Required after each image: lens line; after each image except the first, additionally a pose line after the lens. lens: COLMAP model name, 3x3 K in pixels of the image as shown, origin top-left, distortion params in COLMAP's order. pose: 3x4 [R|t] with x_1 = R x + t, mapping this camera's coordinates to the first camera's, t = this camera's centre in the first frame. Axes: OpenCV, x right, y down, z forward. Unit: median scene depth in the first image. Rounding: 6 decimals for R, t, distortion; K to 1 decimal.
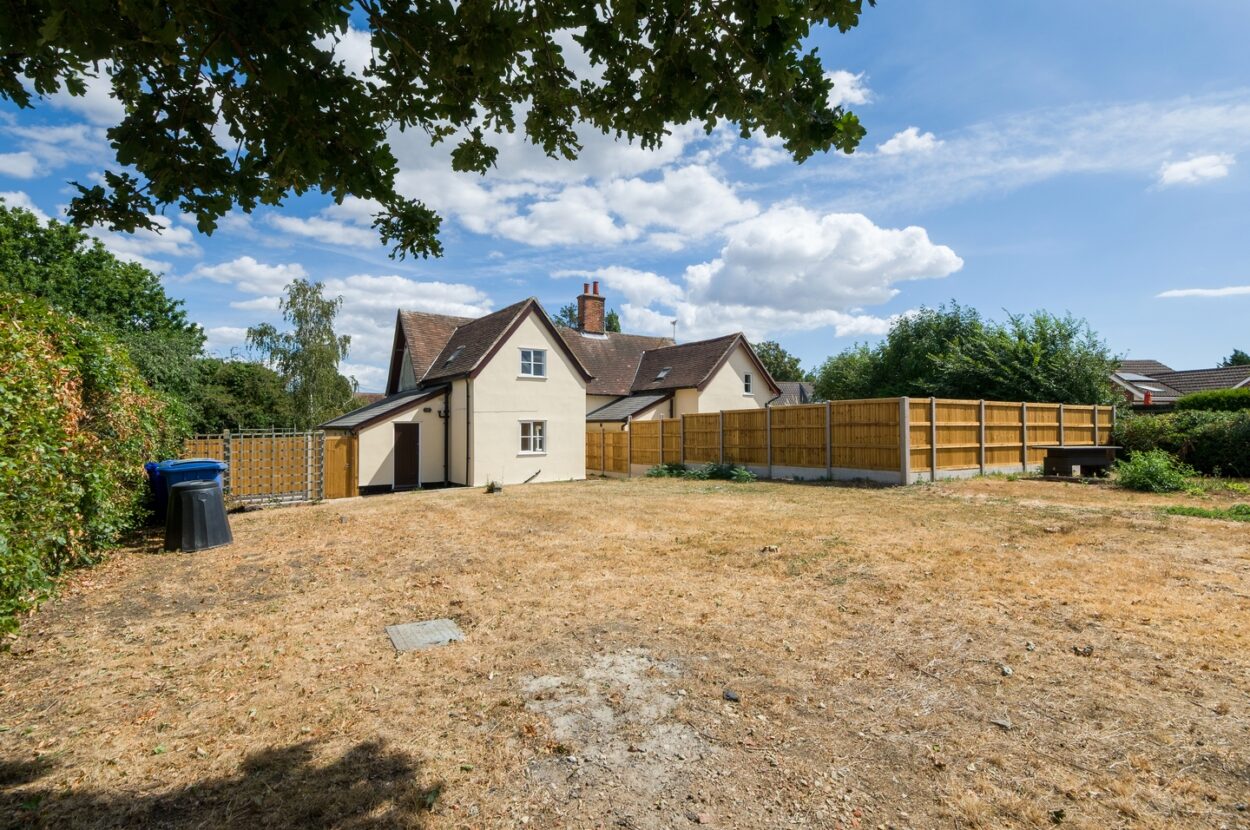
lens RADIAL K [[616.9, 0, 630.3], [0, 616.9, 426.8], [0, 0, 1]] dist [-0.003474, -0.000133]
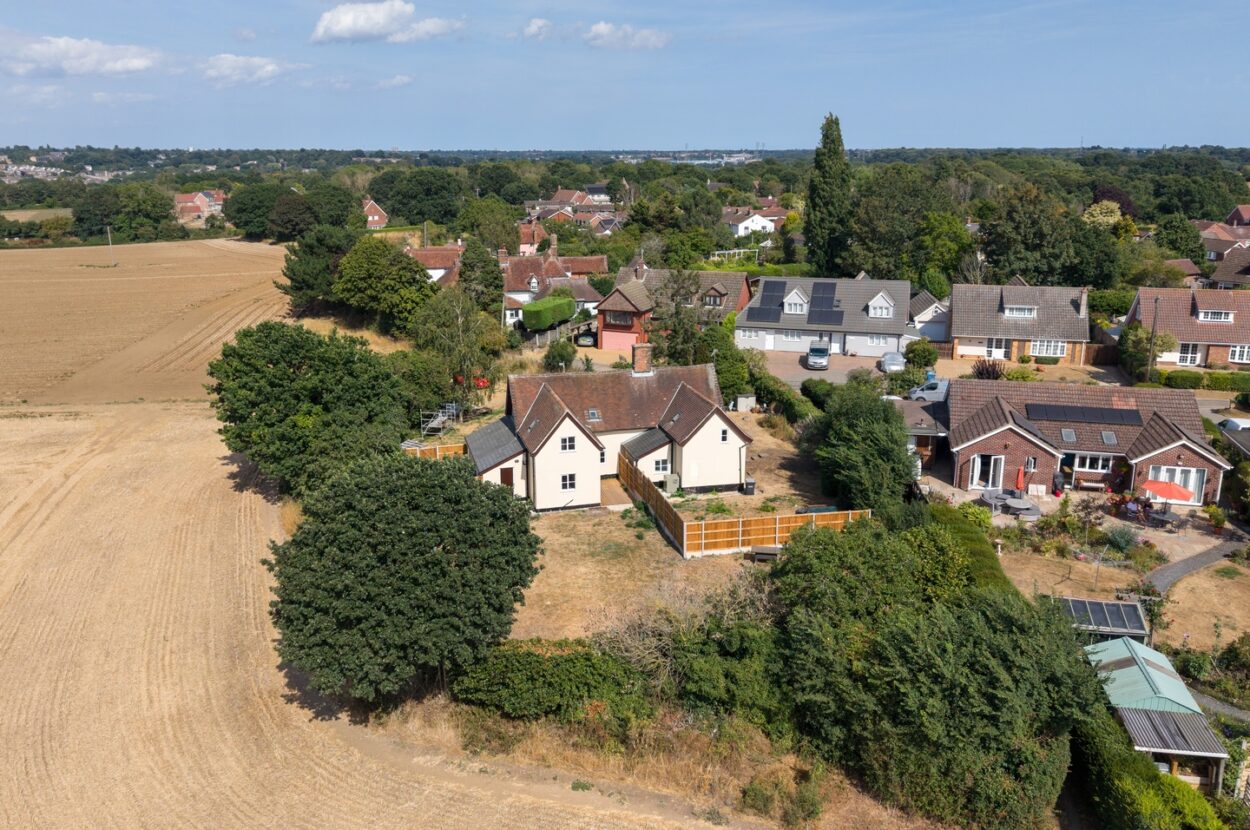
lens RADIAL K [[1039.8, 0, 589.3], [0, 1039.8, 415.0], [0, 0, 1]] dist [0.032509, -0.081753]
pose [[0.932972, 0.090741, -0.348323, 0.964753], [0.004584, 0.964628, 0.263574, -0.997197], [0.359920, -0.247504, 0.899555, -1.725283]]
